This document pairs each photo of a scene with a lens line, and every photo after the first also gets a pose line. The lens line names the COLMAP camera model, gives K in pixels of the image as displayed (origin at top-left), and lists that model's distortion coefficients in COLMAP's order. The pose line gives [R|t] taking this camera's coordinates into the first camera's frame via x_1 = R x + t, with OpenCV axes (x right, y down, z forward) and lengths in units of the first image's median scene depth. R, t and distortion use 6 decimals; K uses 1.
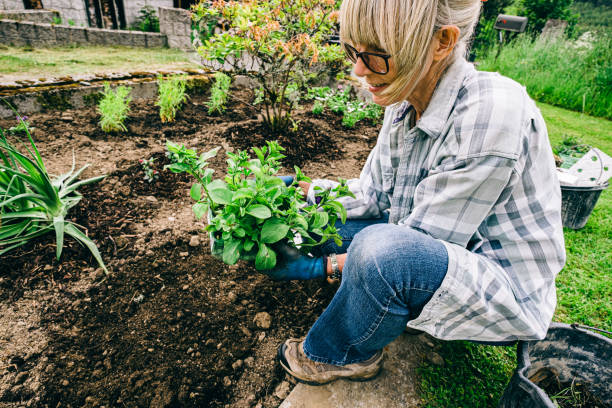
lens RADIAL K [[310.7, 0, 305.3], [0, 310.7, 215.3], [0, 0, 1]] dist [-0.000809, -0.000397]
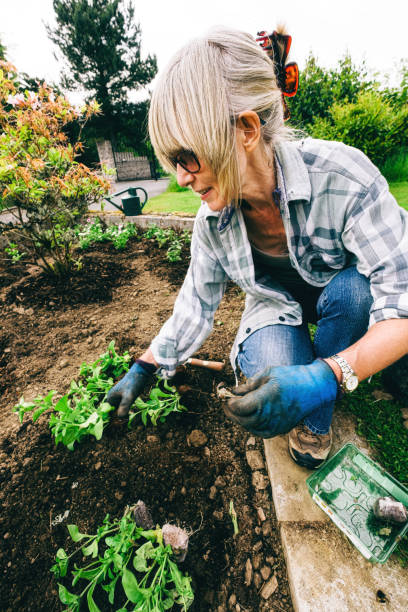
lens RADIAL K [[256.5, 0, 205.9], [0, 256.5, 315.4], [0, 0, 1]] dist [-0.001025, -0.000501]
pose [[0.794212, -0.453796, 0.404100, -0.223615], [0.456053, 0.884638, 0.097110, -0.061511], [-0.401550, 0.107166, 0.909546, 0.174349]]
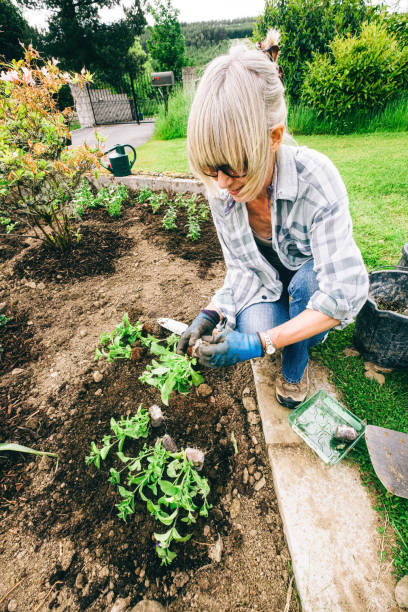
lens RADIAL K [[256.5, 0, 205.9], [0, 256.5, 315.4], [0, 0, 1]] dist [-0.001025, -0.000501]
pose [[0.769860, -0.536143, 0.346217, -0.274814], [0.473788, 0.843573, 0.252805, -0.144992], [-0.427599, -0.030591, 0.903451, 0.063165]]
